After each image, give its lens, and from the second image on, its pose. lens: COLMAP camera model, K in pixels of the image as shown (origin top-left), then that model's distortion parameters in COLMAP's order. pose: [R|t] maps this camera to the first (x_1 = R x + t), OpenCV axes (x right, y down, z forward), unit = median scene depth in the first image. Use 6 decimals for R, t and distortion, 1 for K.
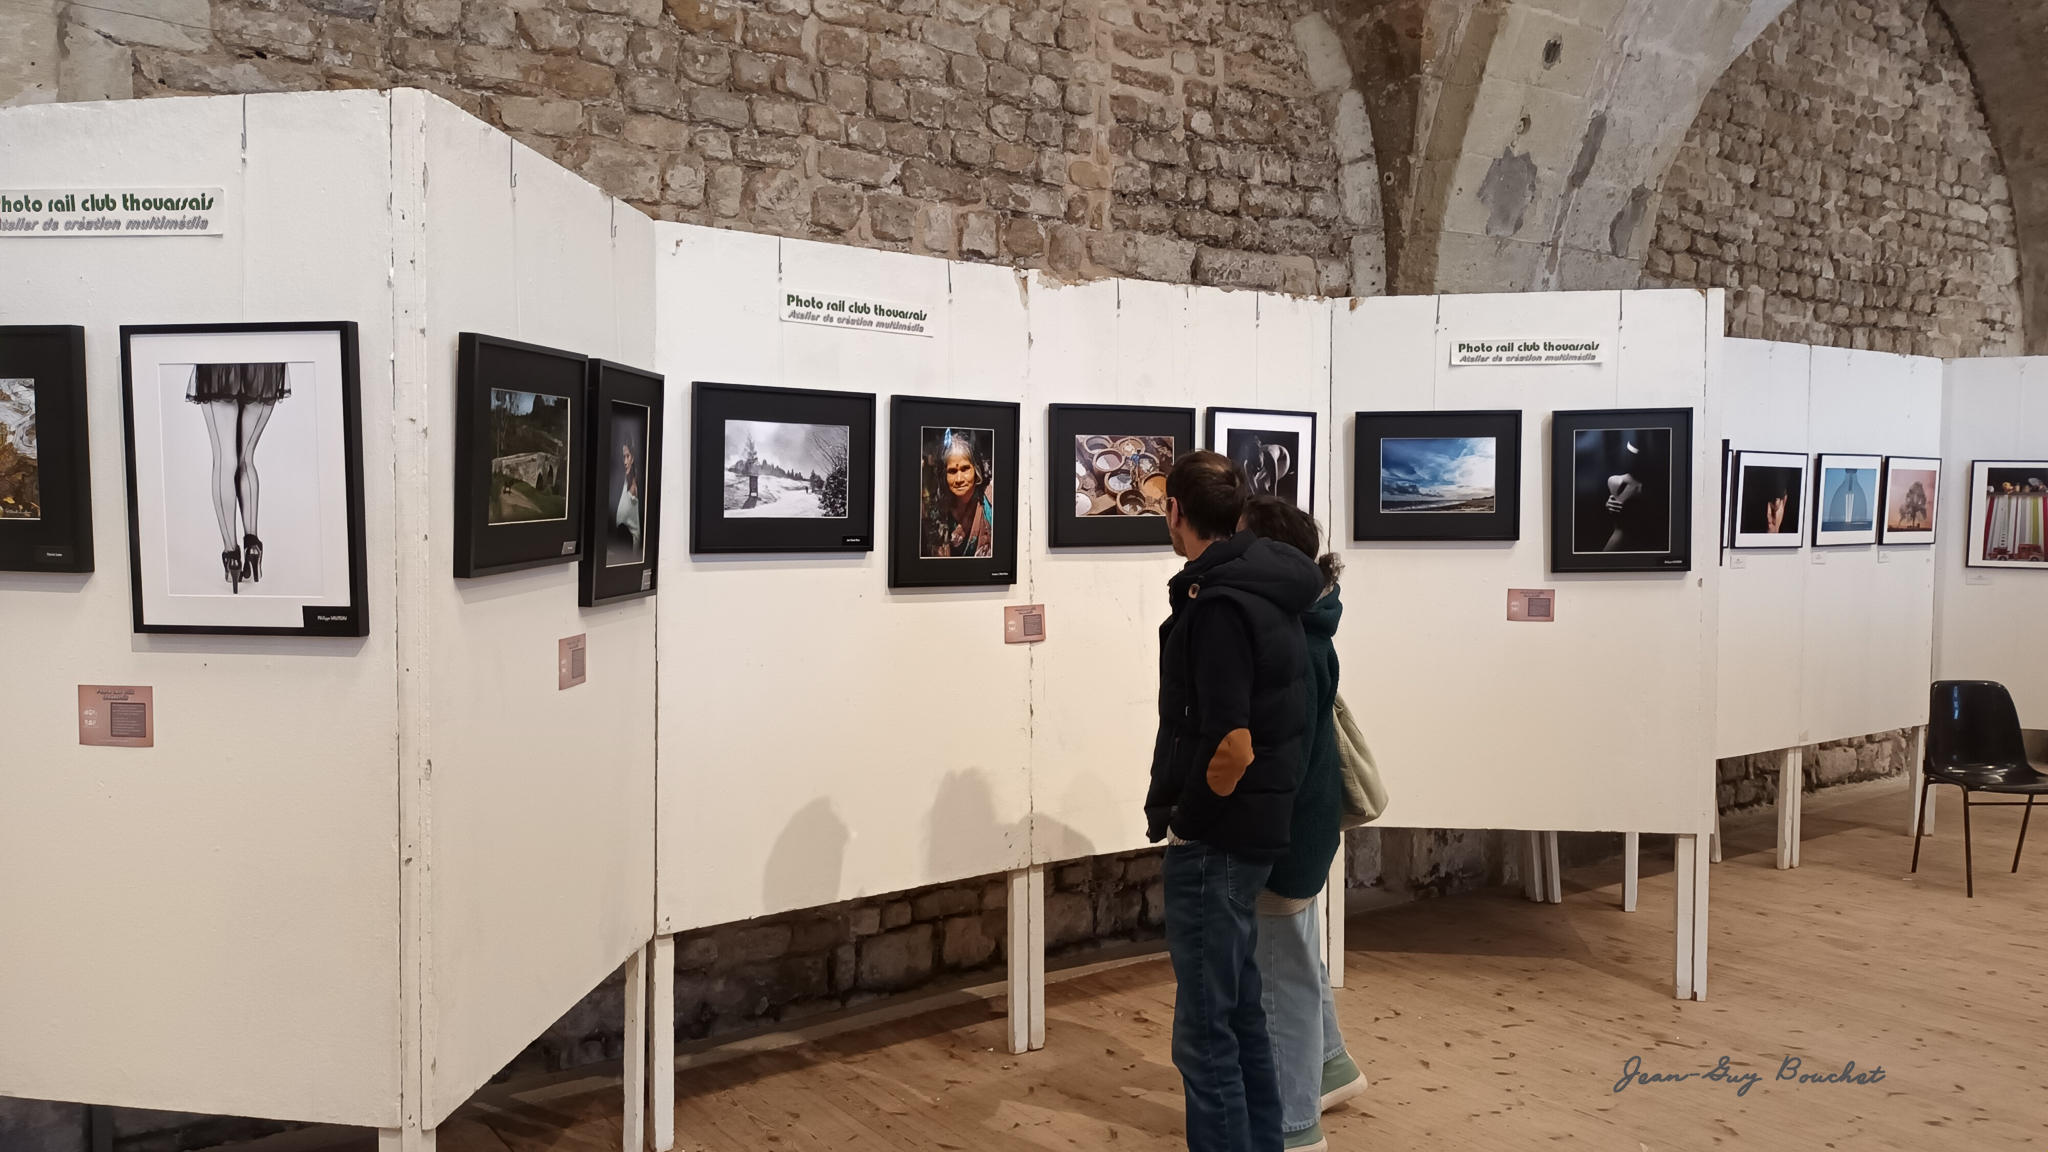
lens RADIAL K [[1503.6, 0, 1035.2], [0, 1503.6, 564.3], [0, 0, 1]] dist [0.072413, -0.102745]
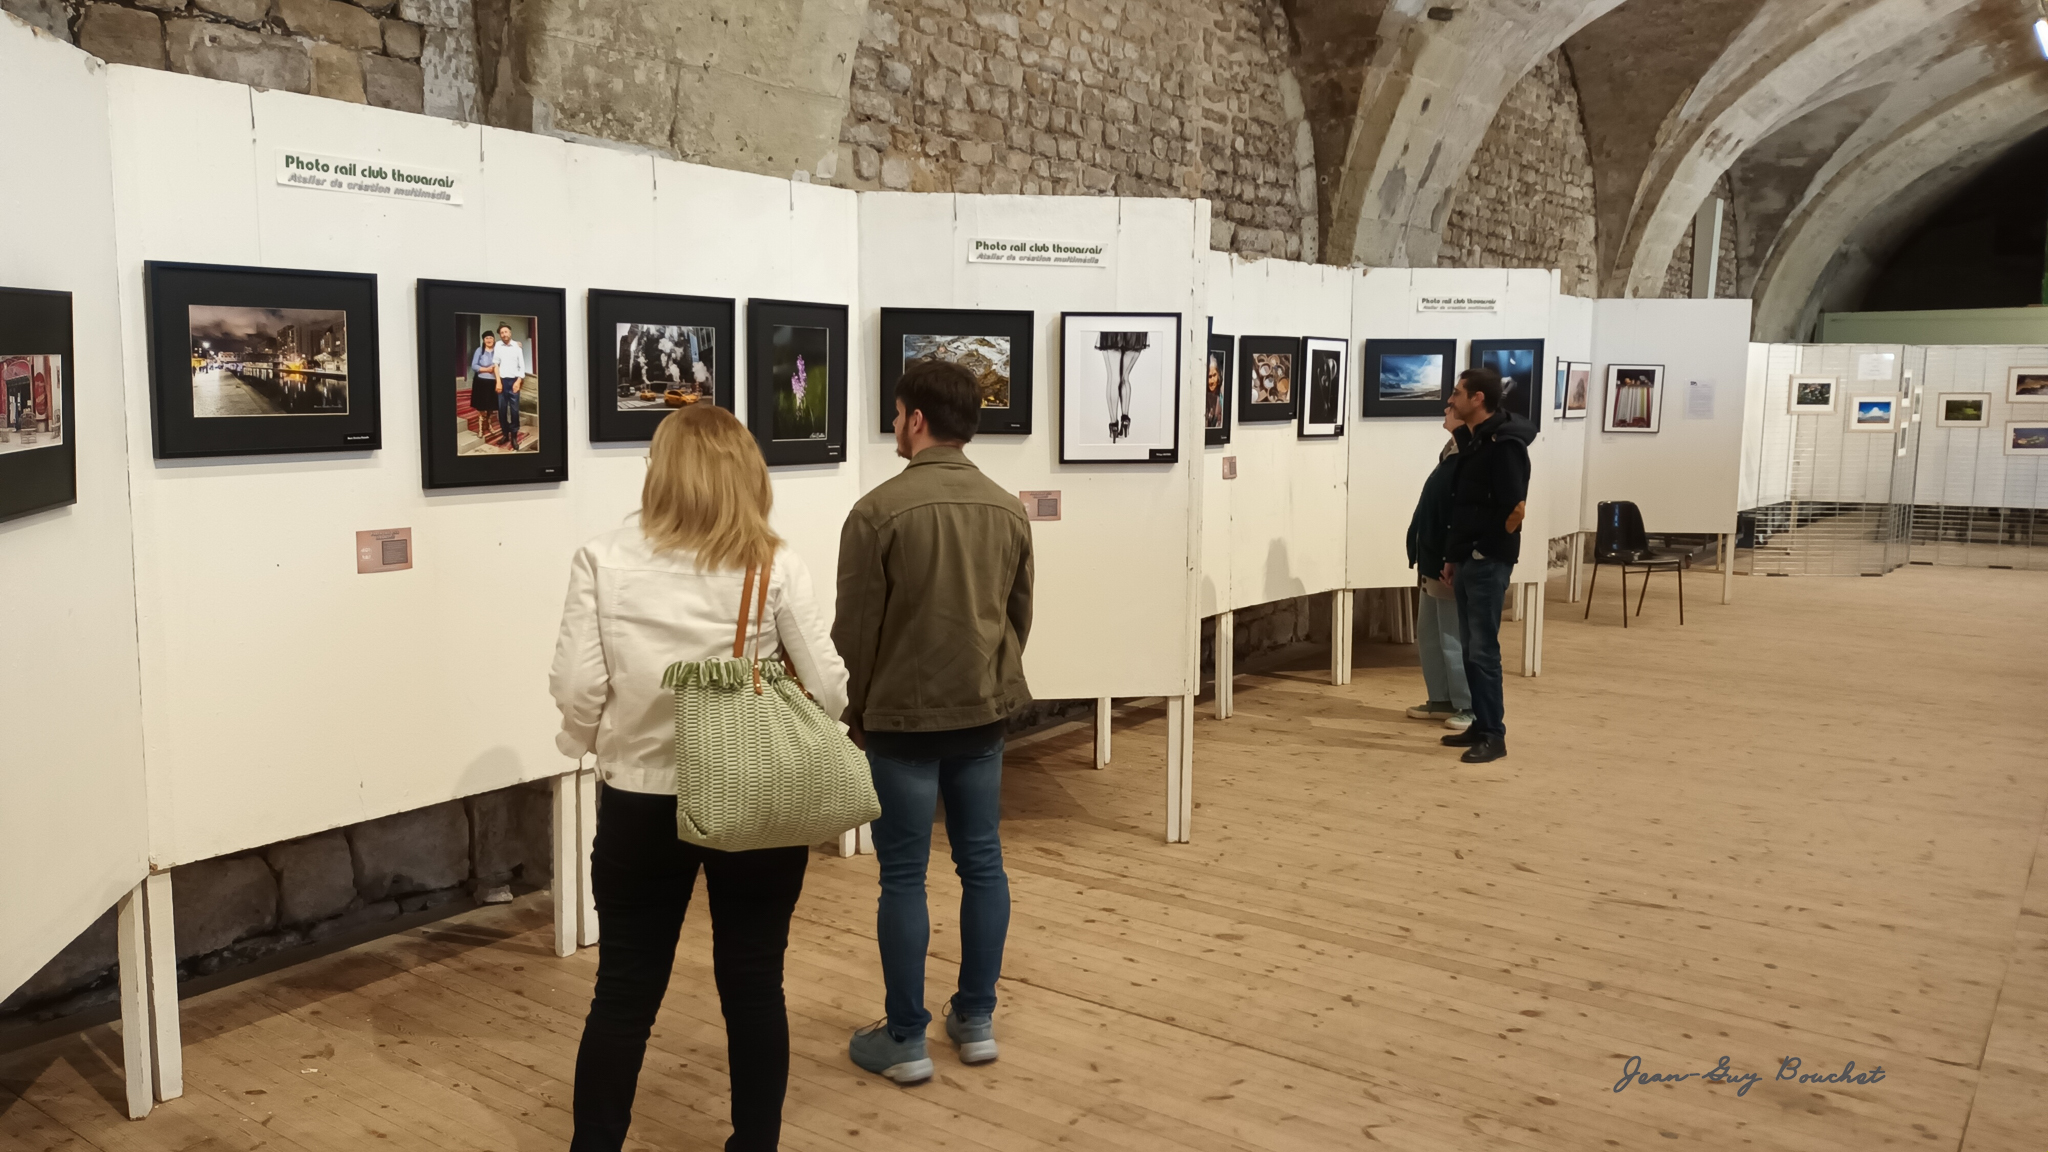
lens RADIAL K [[1503.6, 0, 1035.2], [0, 1503.6, 564.3], [0, 0, 1]] dist [0.072413, -0.102745]
pose [[0.949285, -0.037636, 0.312157, -0.646968], [0.013737, 0.996827, 0.078410, 0.010702], [-0.314118, -0.070145, 0.946789, -0.463801]]
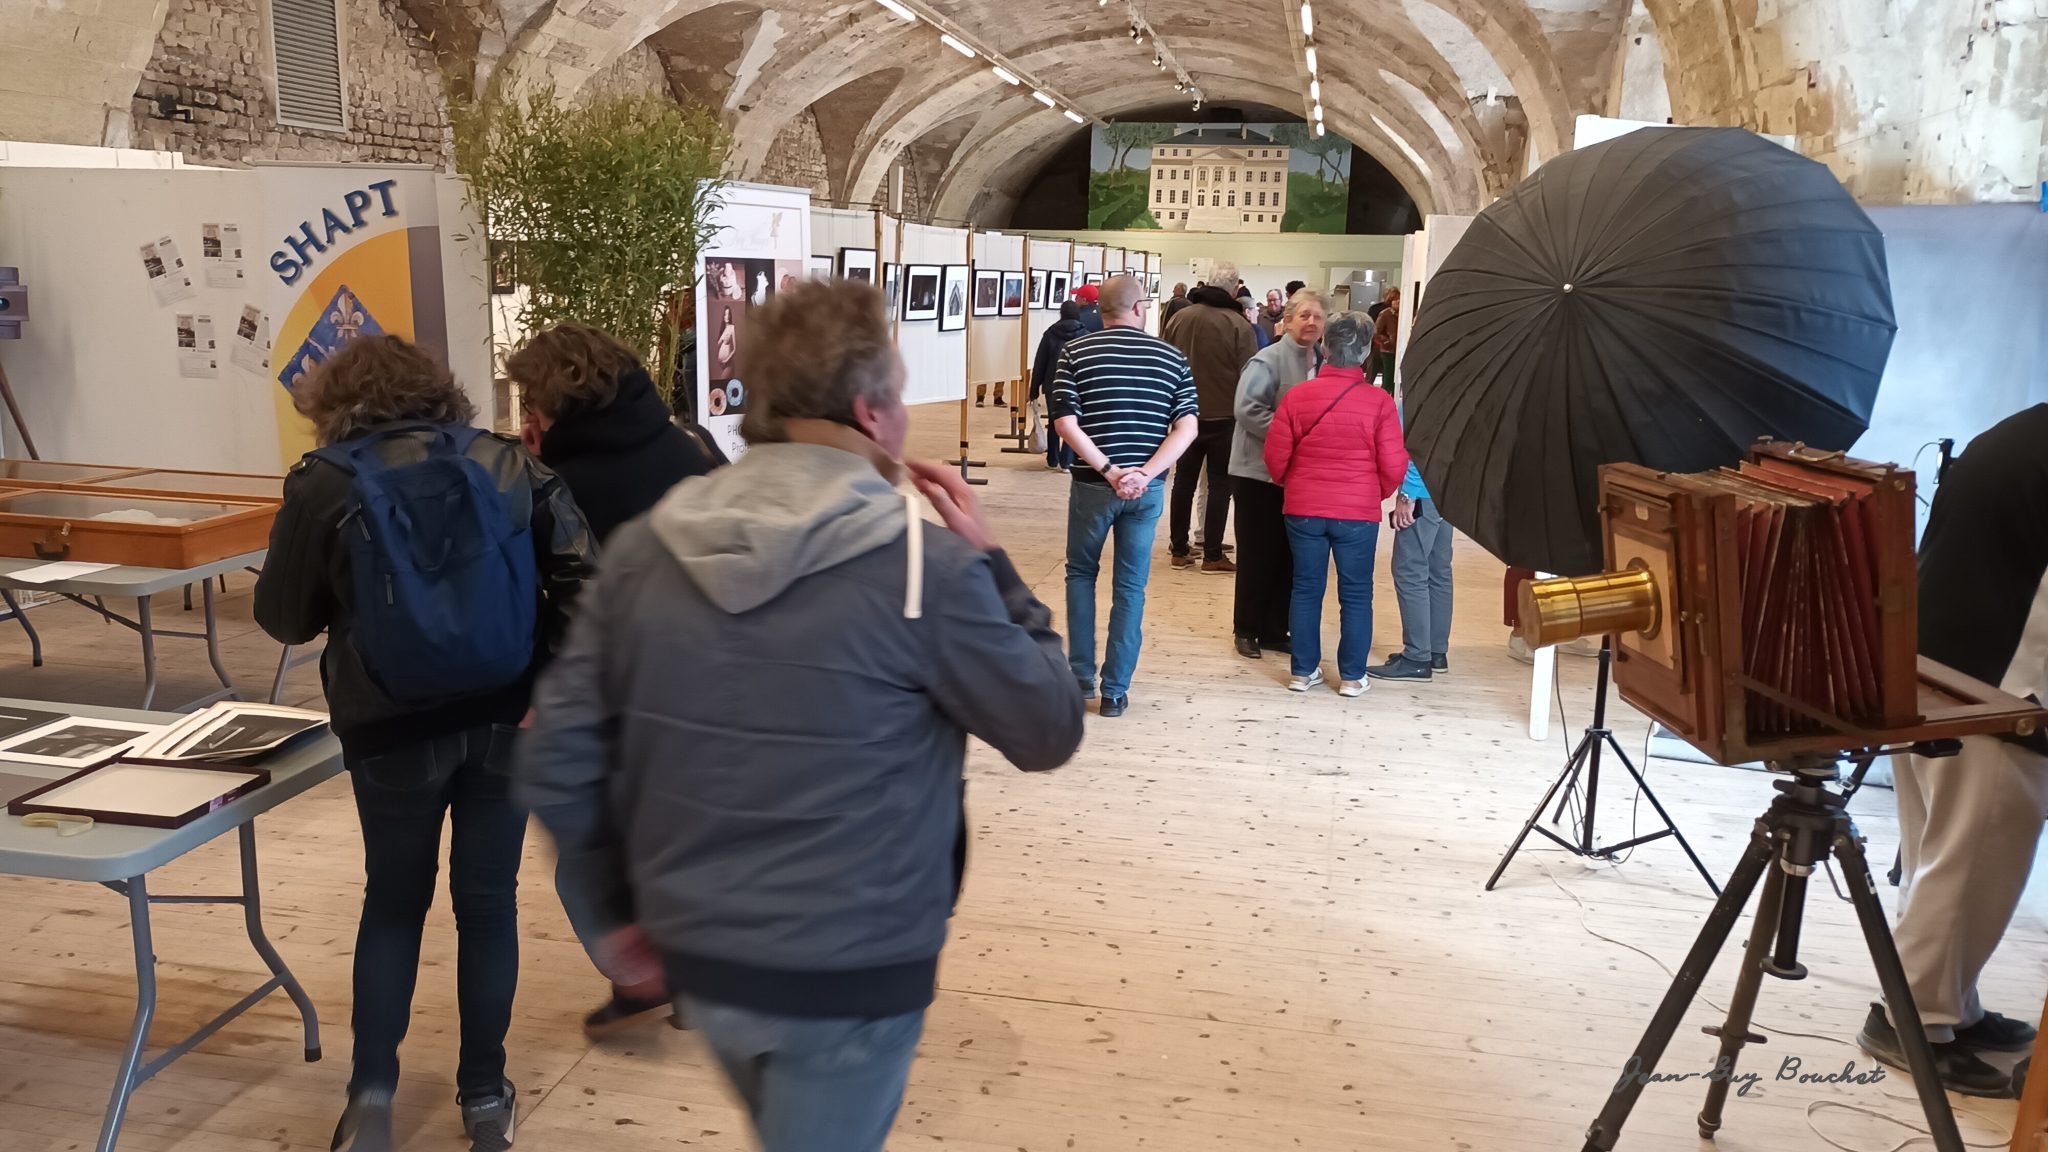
lens RADIAL K [[1537.9, 0, 1022.1], [0, 1537.9, 576.6], [0, 0, 1]] dist [0.052009, -0.061011]
pose [[0.733375, -0.117167, 0.669651, -2.029025], [0.005369, 0.986004, 0.166638, 0.073948], [-0.679803, -0.118612, 0.723740, -2.591464]]
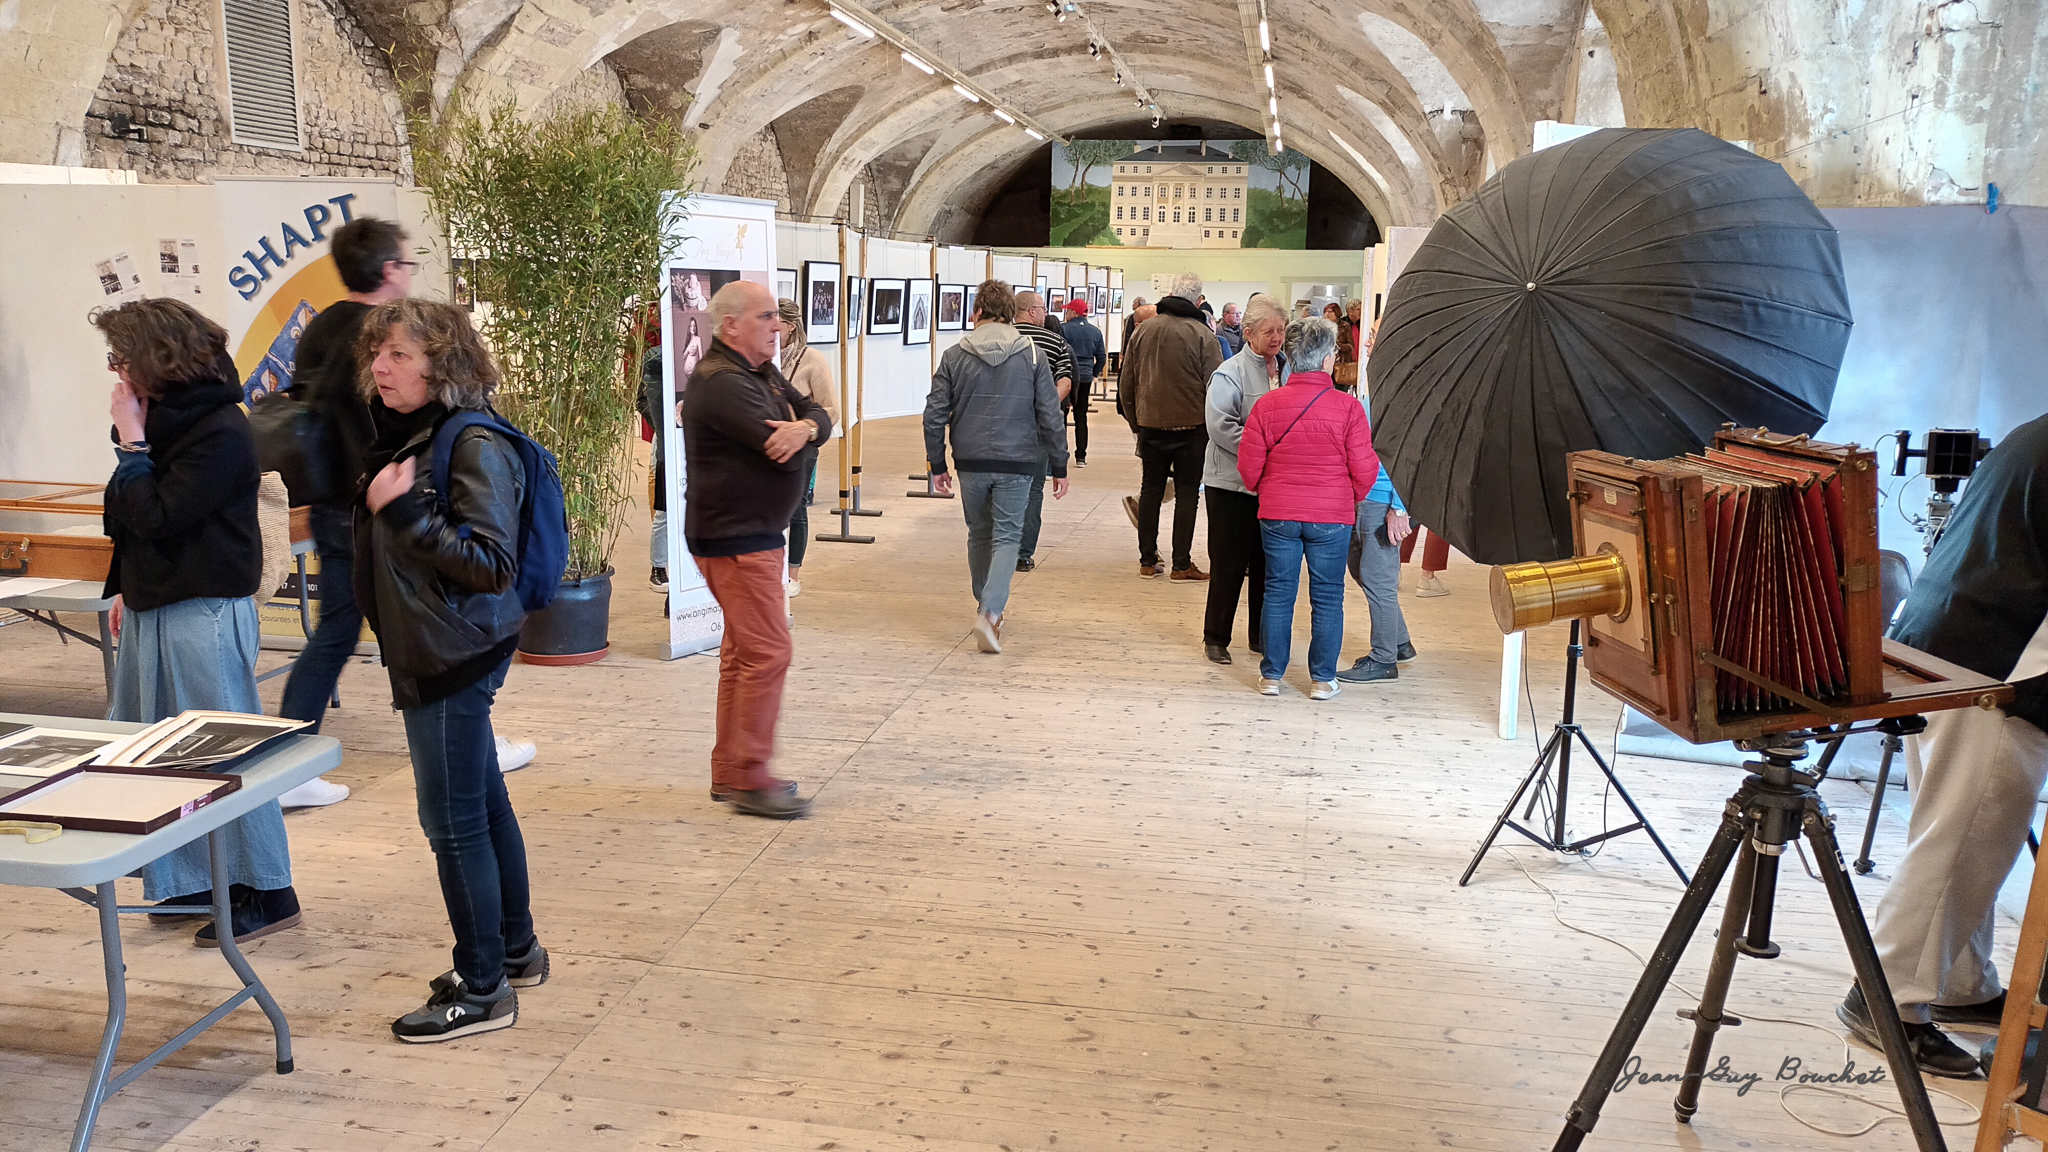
lens RADIAL K [[1541.9, 0, 1024.0], [0, 1541.9, 576.0], [0, 0, 1]] dist [0.059455, -0.086308]
pose [[0.715527, -0.117467, 0.688638, -2.036998], [0.014174, 0.988000, 0.153804, 0.085454], [-0.698441, -0.100290, 0.708605, -2.591624]]
